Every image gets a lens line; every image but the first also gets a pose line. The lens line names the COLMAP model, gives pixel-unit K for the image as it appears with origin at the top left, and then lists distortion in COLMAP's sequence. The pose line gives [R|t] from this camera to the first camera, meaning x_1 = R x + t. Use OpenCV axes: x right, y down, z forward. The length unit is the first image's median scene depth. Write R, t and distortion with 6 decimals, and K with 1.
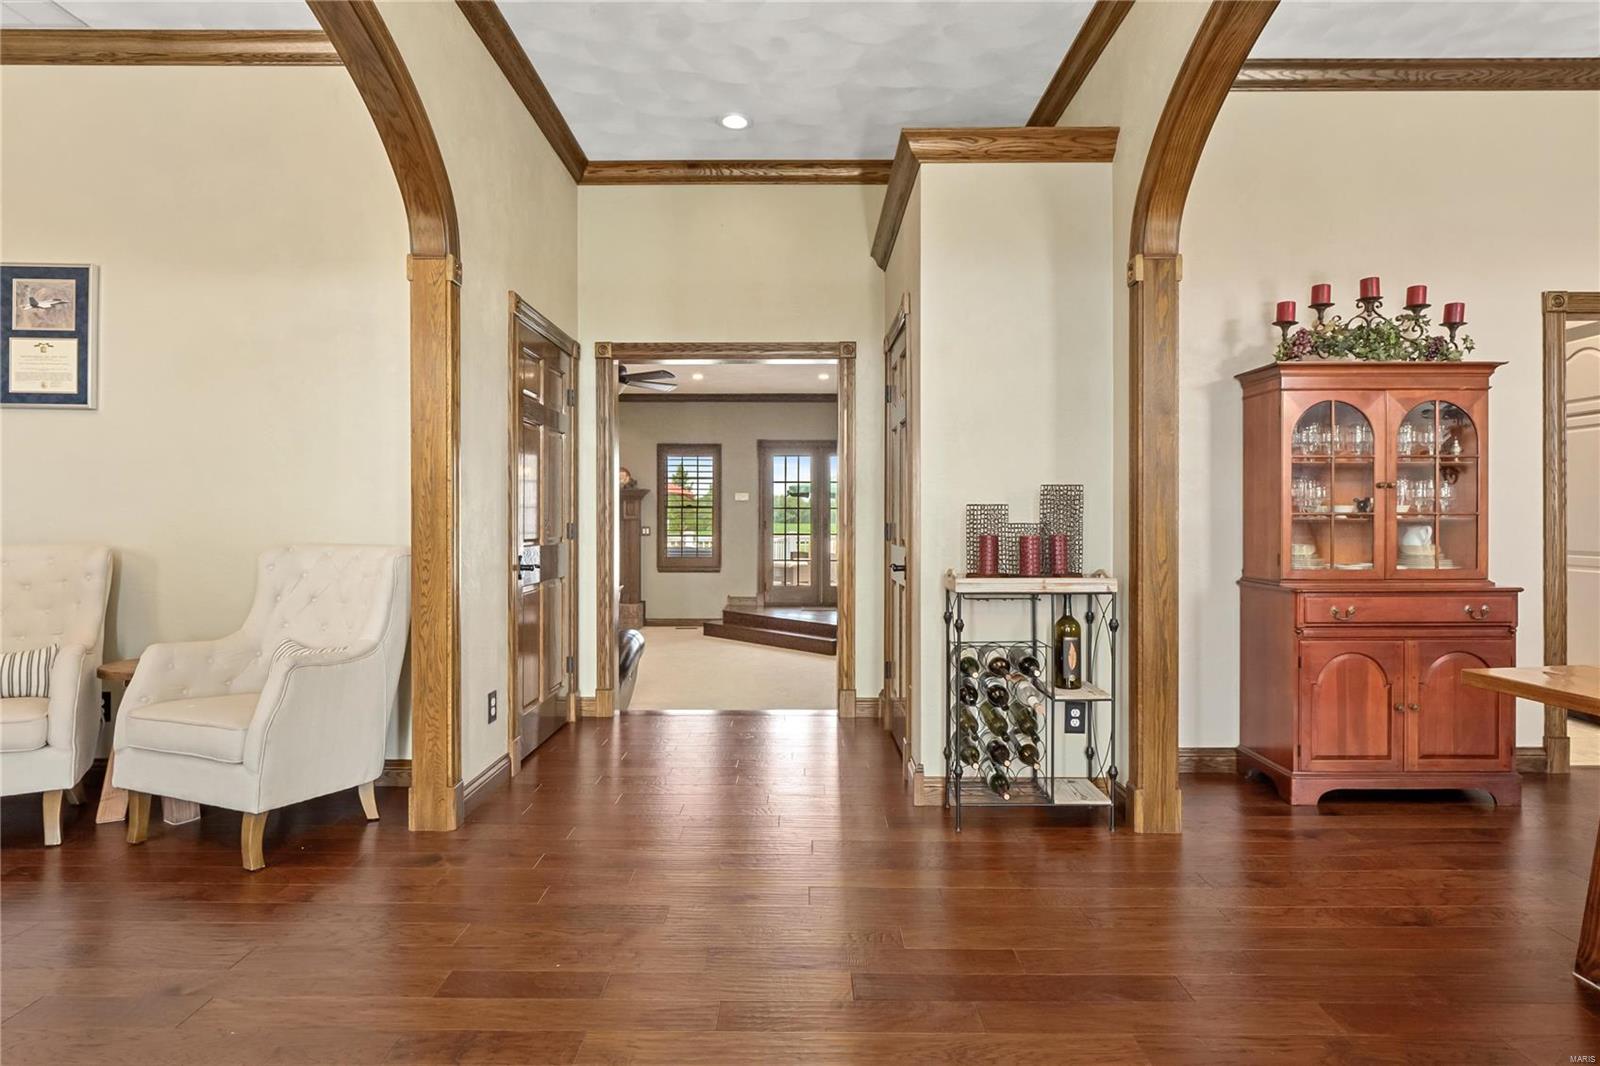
lens RADIAL K [[821.0, 0, 800.3], [0, 821.0, 532.1], [0, 0, 1]] dist [-0.001509, -0.002996]
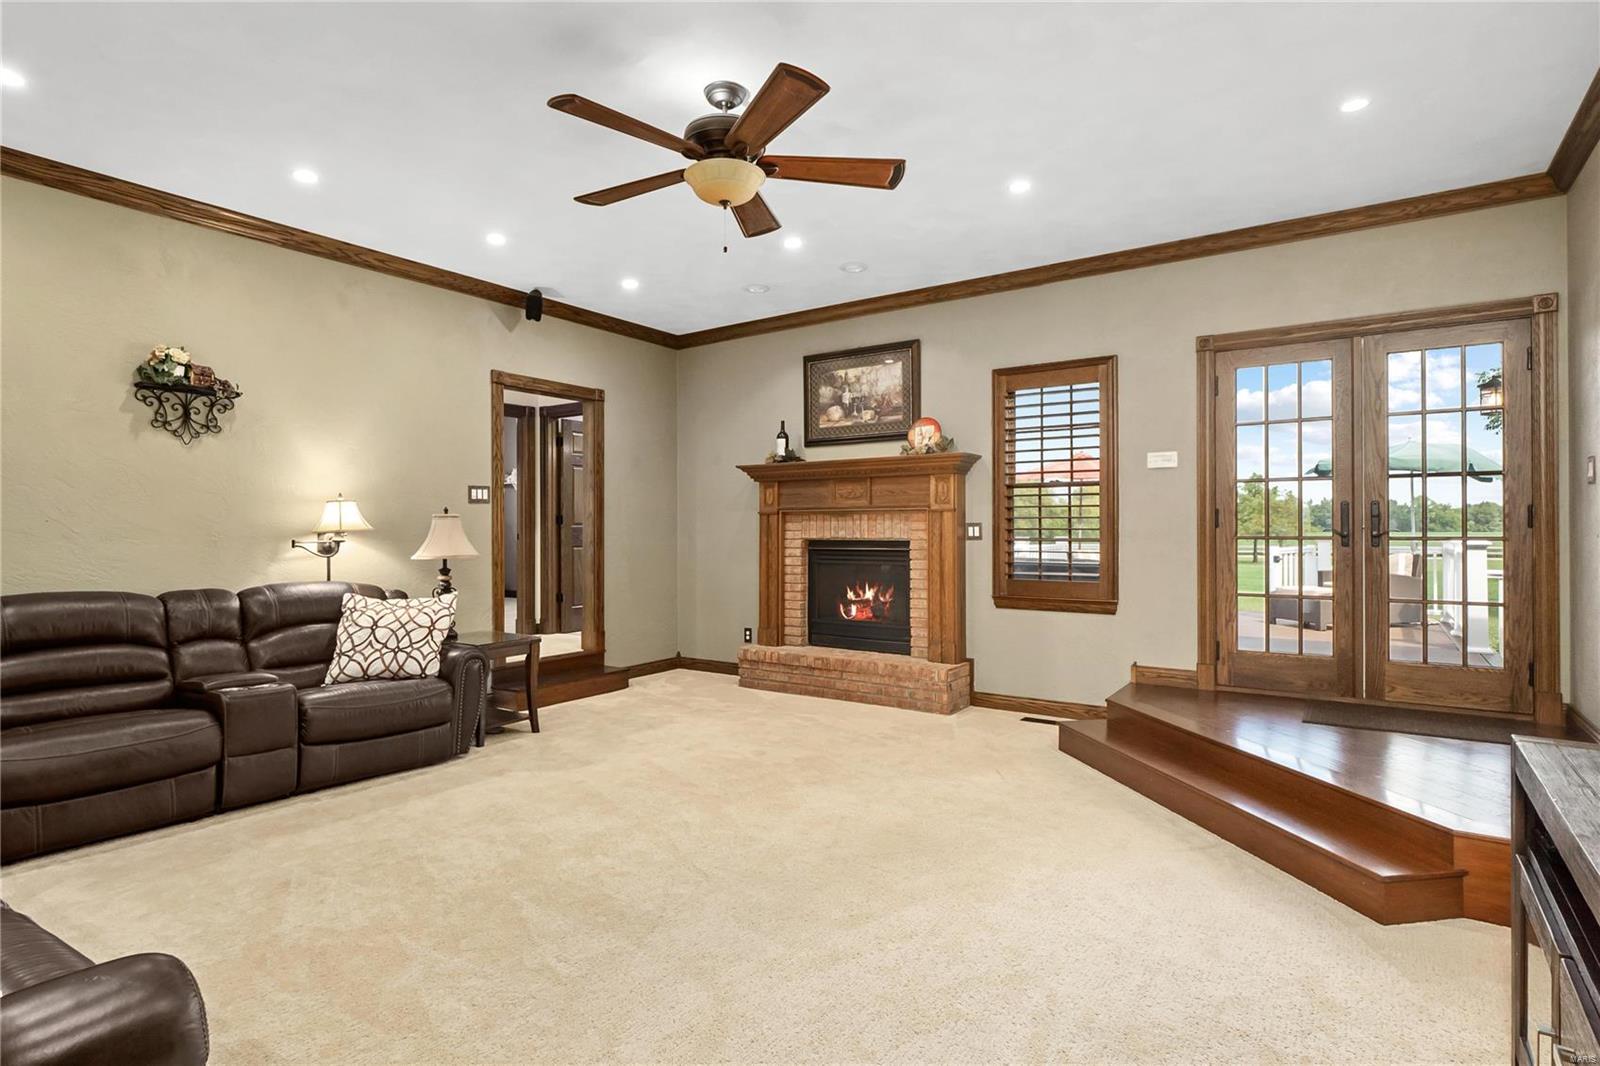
lens RADIAL K [[821.0, 0, 799.7], [0, 821.0, 536.0], [0, 0, 1]] dist [-0.001509, -0.002996]
pose [[0.820006, 0.002356, -0.572351, 0.029607], [-0.001139, 0.999996, 0.002483, 0.000821], [0.572354, -0.001384, 0.820005, 0.484404]]
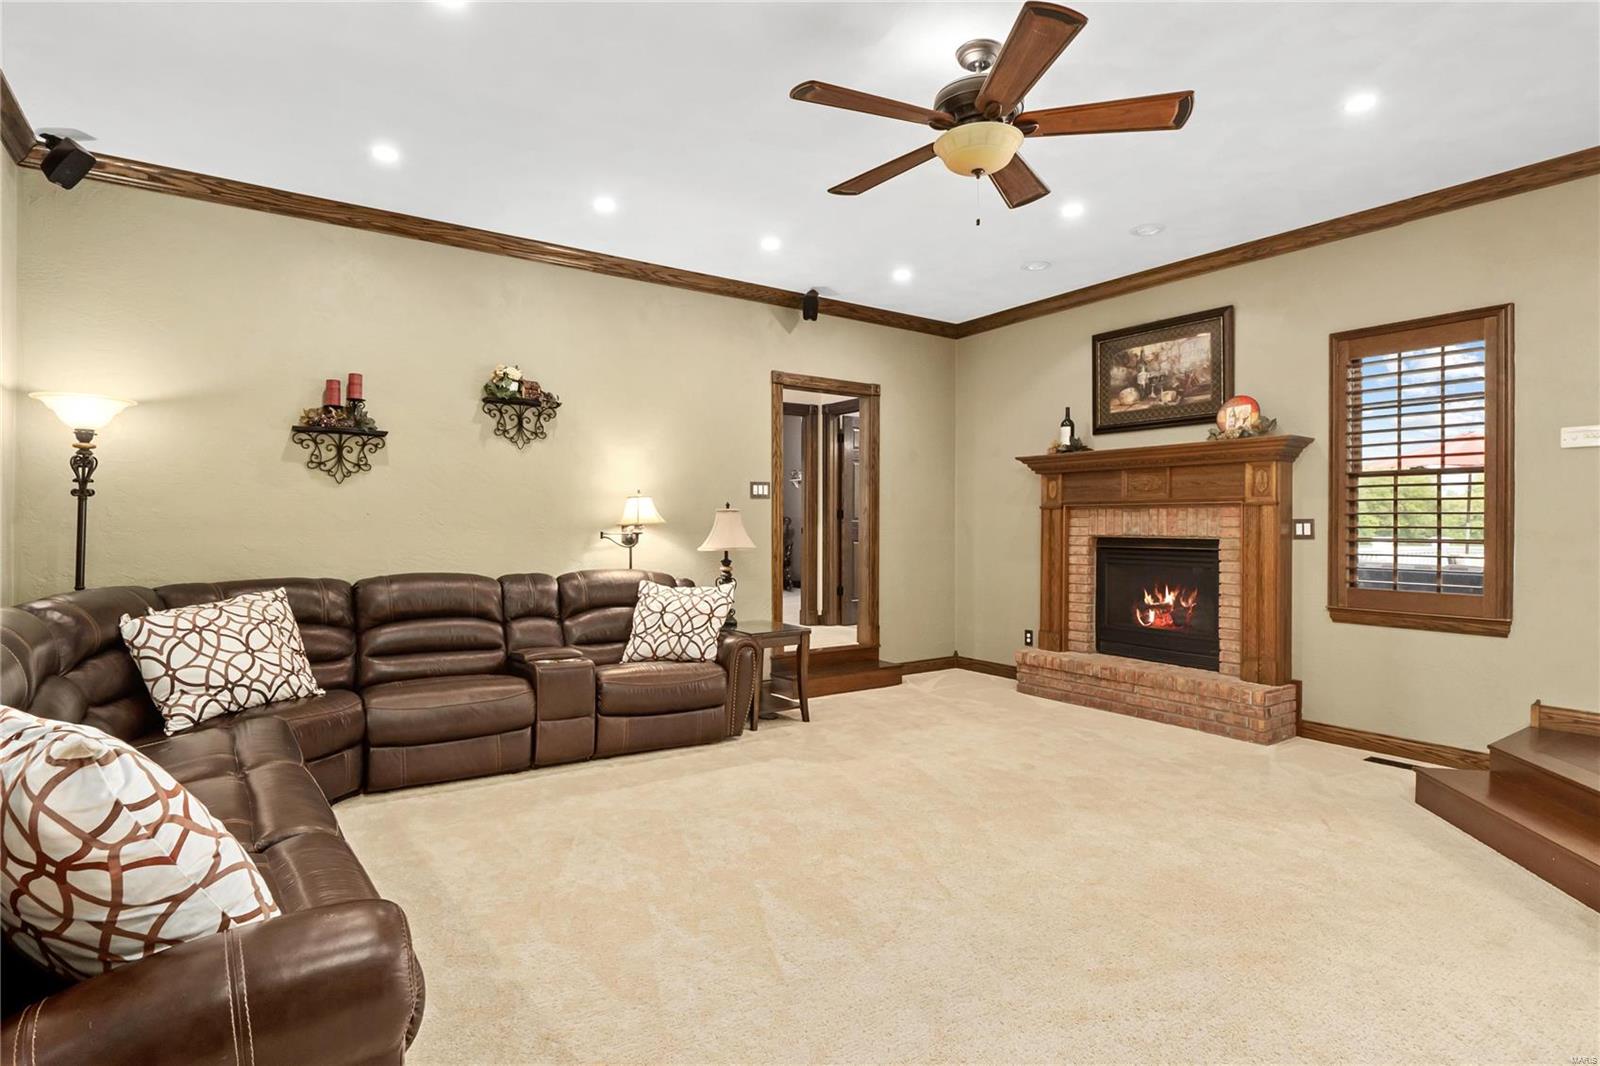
lens RADIAL K [[821.0, 0, 801.7], [0, 821.0, 534.3], [0, 0, 1]] dist [-0.001509, -0.002996]
pose [[0.563977, 0.012046, -0.825703, 0.032062], [-0.009182, 0.999923, 0.008315, 0.000636], [0.825740, 0.002892, 0.564044, 0.507550]]
